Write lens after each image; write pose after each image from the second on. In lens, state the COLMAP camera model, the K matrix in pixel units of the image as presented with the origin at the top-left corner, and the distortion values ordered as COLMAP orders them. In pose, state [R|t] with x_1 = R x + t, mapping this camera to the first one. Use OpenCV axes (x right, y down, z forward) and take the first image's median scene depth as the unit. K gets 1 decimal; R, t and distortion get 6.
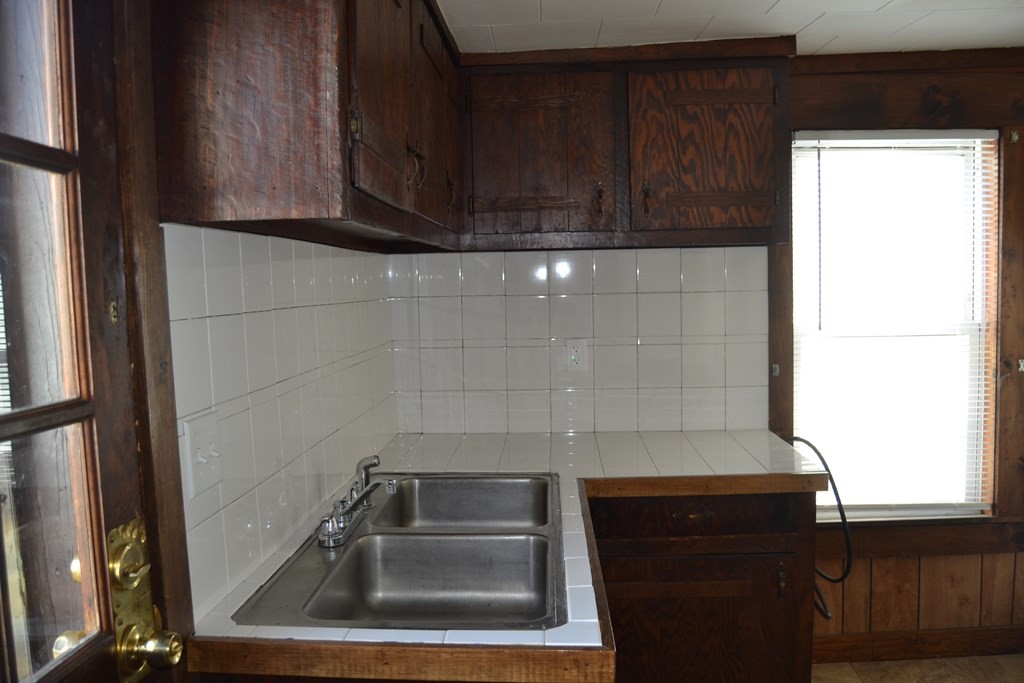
lens RADIAL K [[817.6, 0, 521.3], [0, 817.6, 349.2], [0, 0, 1]] dist [-0.098426, 0.040310]
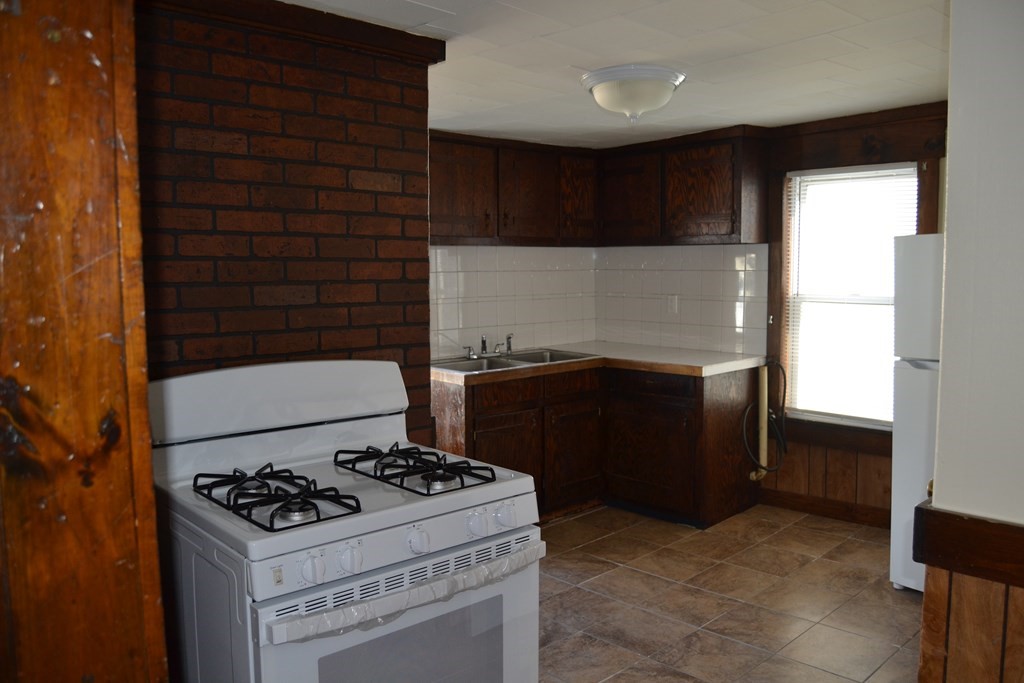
lens RADIAL K [[817.6, 0, 512.3], [0, 817.6, 347.8], [0, 0, 1]] dist [-0.098426, 0.040310]
pose [[0.709805, 0.088850, -0.698772, 1.228982], [-0.067045, 0.996031, 0.058544, 0.024460], [0.701200, 0.005294, 0.712945, -0.593642]]
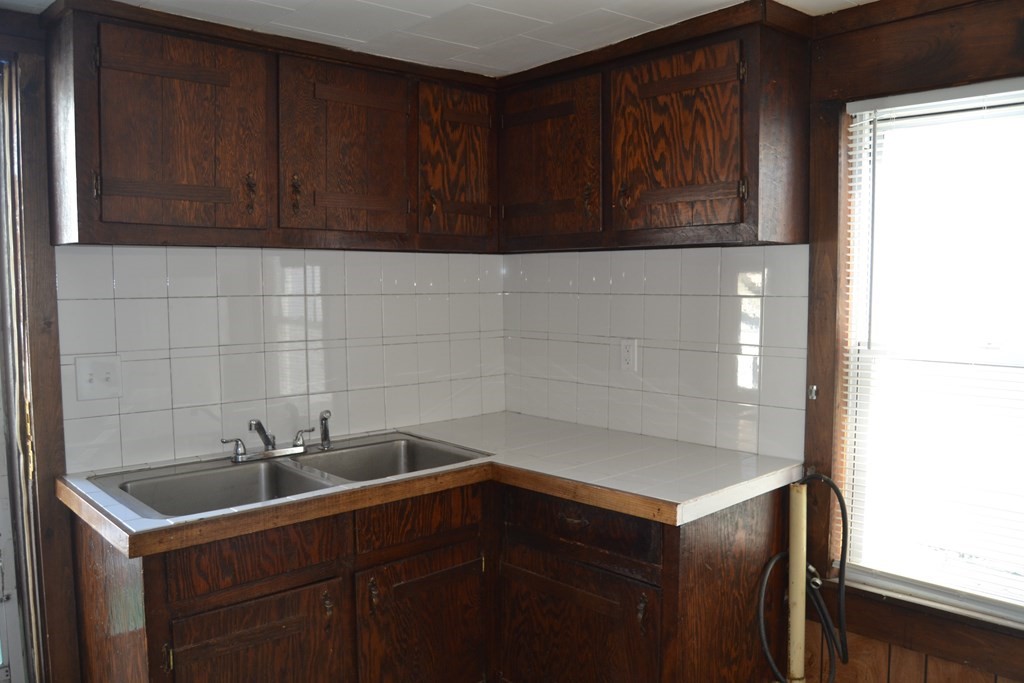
lens RADIAL K [[817.6, 0, 512.4], [0, 817.6, 346.0], [0, 0, 1]] dist [-0.098426, 0.040310]
pose [[0.716100, 0.076136, -0.693833, 0.751267], [-0.073057, 0.996749, 0.033974, -0.031218], [0.694164, 0.026361, 0.719334, 0.208639]]
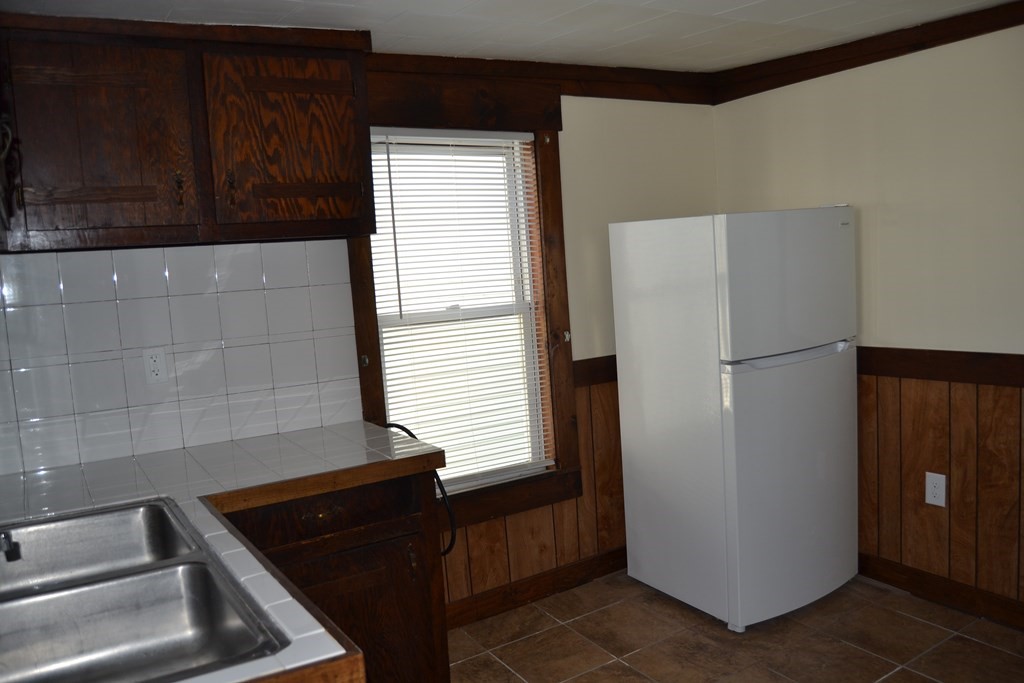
lens RADIAL K [[817.6, 0, 524.9], [0, 817.6, 350.0], [0, 0, 1]] dist [-0.098426, 0.040310]
pose [[0.819030, -0.088079, 0.566950, -0.110697], [0.091695, 0.995540, 0.022198, 0.008919], [-0.566376, 0.033805, 0.823453, 0.052252]]
